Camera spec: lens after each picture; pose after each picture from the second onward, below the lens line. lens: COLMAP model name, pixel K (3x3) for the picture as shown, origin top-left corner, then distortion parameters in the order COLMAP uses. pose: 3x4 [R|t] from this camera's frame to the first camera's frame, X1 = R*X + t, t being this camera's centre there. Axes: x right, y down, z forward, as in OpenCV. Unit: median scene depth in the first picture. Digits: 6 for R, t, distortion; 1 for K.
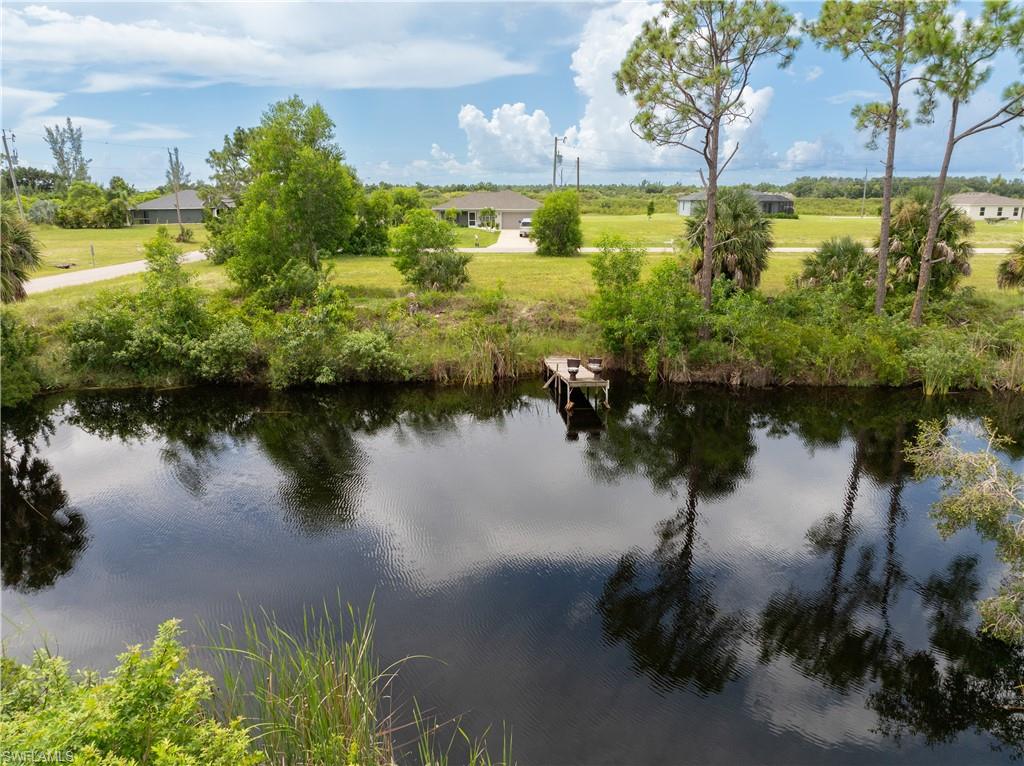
lens RADIAL K [[718.3, 0, 512.0], [0, 718.3, 383.0], [0, 0, 1]] dist [-0.039214, 0.009634]
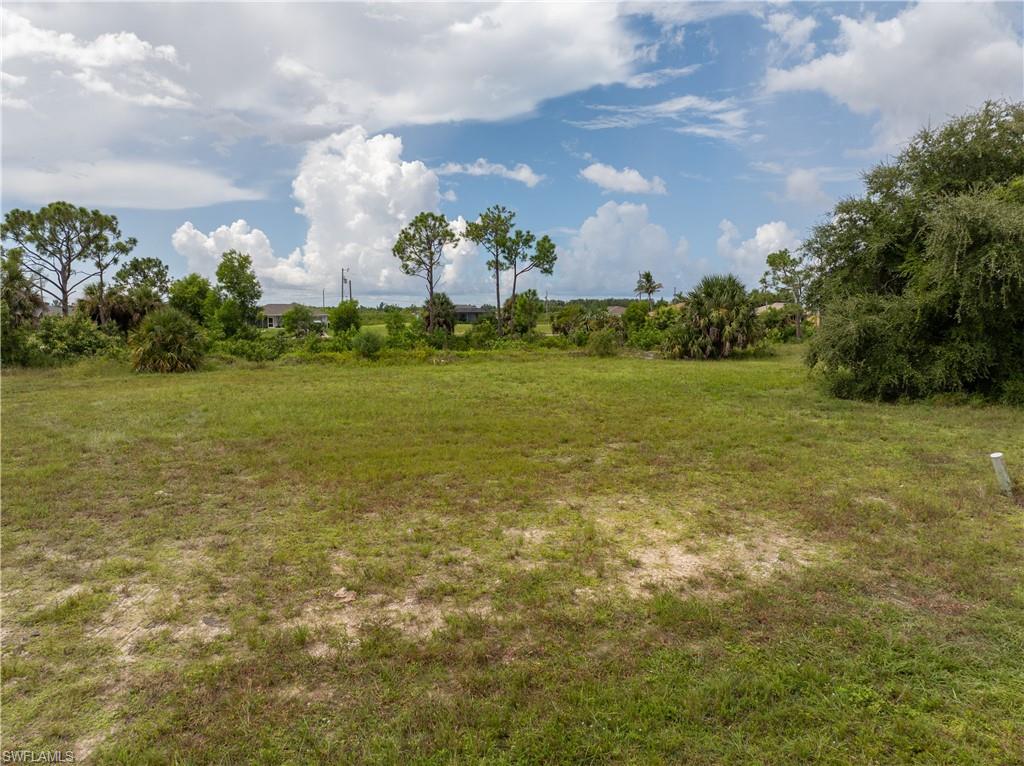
lens RADIAL K [[718.3, 0, 512.0], [0, 718.3, 383.0], [0, 0, 1]] dist [-0.039214, 0.009634]
pose [[0.930990, -0.034510, 0.363409, -0.375815], [0.093253, 0.984974, -0.145362, 0.424978], [-0.352932, 0.169220, 0.920219, -1.337888]]
